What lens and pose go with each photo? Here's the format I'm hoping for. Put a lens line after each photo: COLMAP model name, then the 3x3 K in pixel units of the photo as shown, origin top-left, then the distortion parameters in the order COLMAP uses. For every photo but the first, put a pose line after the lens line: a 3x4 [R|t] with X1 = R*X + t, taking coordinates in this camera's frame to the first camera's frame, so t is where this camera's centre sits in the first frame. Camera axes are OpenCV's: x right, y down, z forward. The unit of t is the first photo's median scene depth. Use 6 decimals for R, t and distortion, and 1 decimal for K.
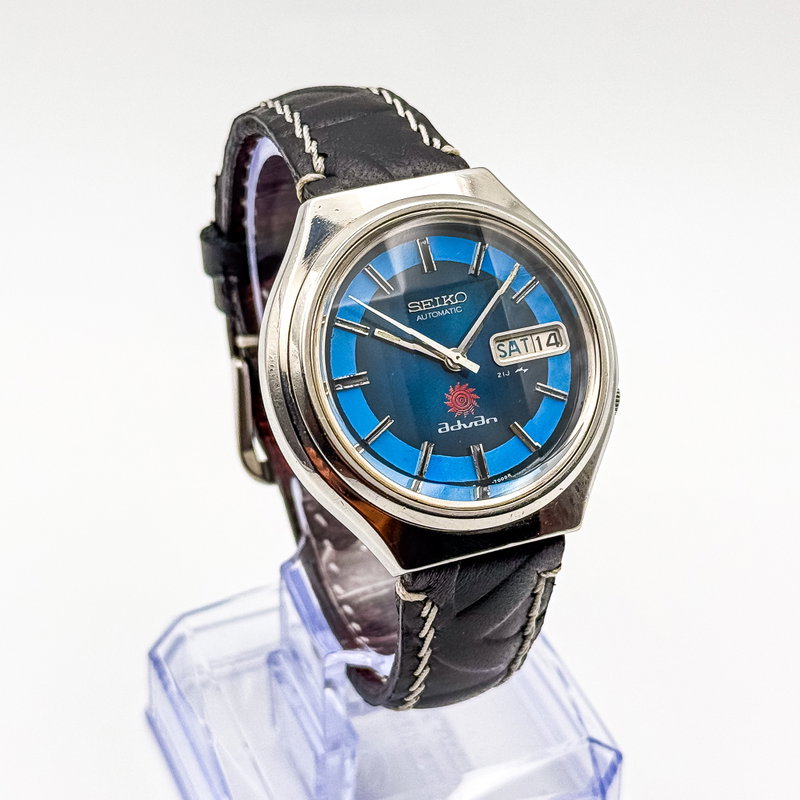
lens RADIAL K [[2207.7, 0, 398.8], [0, 2207.7, 401.2], [0, 0, 1]] dist [-0.009889, 0.000000]
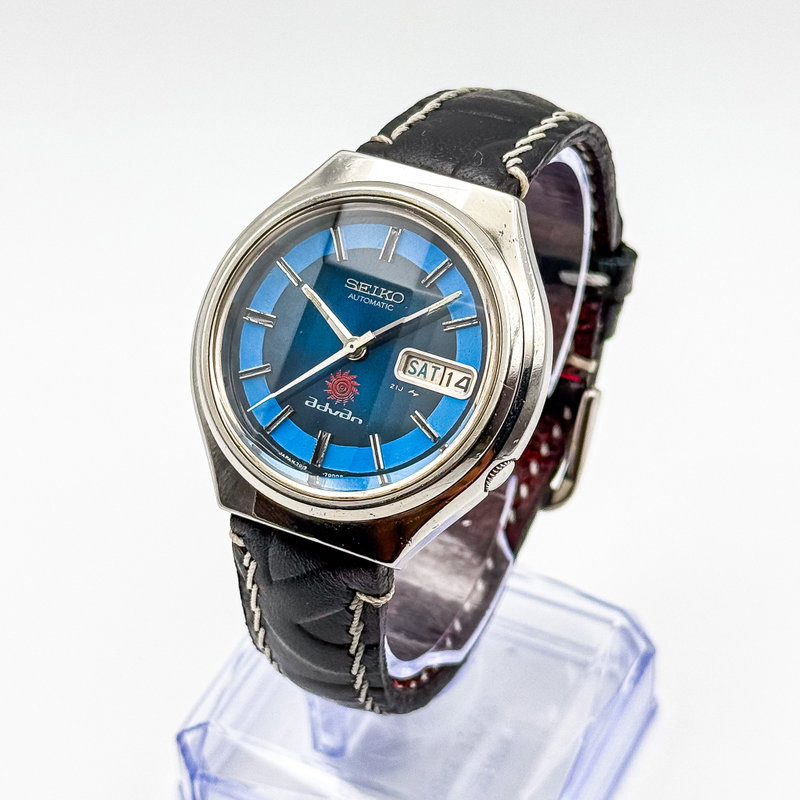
lens RADIAL K [[2207.7, 0, 403.2], [0, 2207.7, 402.0], [0, 0, 1]] dist [-0.009889, 0.000000]
pose [[0.676268, 0.453322, -0.580655, 0.624132], [-0.450362, 0.878193, 0.161092, -0.166467], [0.582954, 0.152563, 0.798053, 0.223403]]
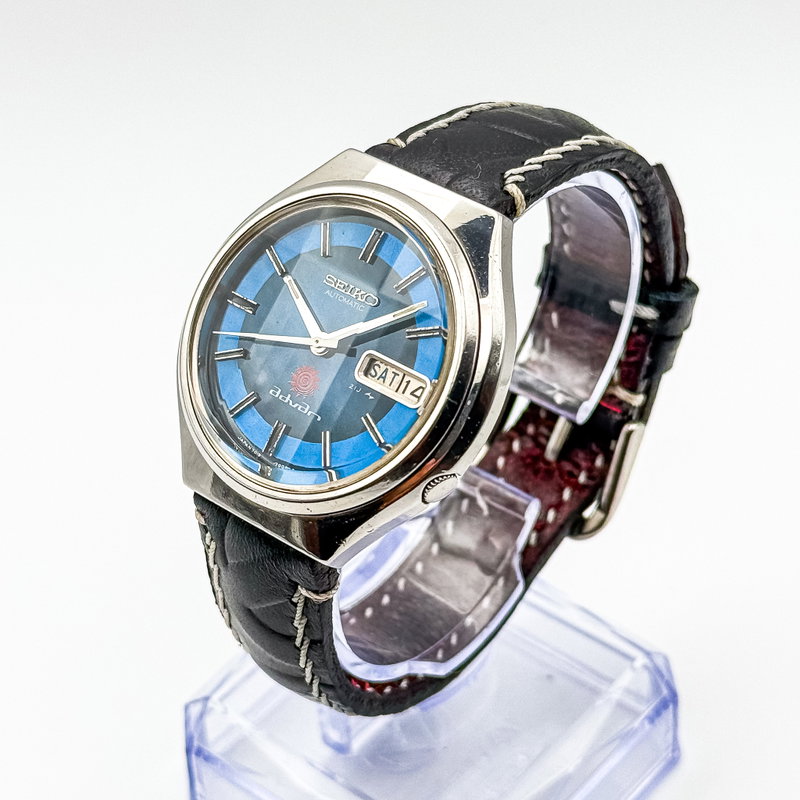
lens RADIAL K [[2207.7, 0, 394.9], [0, 2207.7, 396.6], [0, 0, 1]] dist [-0.009889, 0.000000]
pose [[0.492676, 0.527117, -0.692400, 0.741347], [-0.525878, 0.814292, 0.245724, -0.260779], [0.693341, 0.243056, 0.678382, 0.350198]]
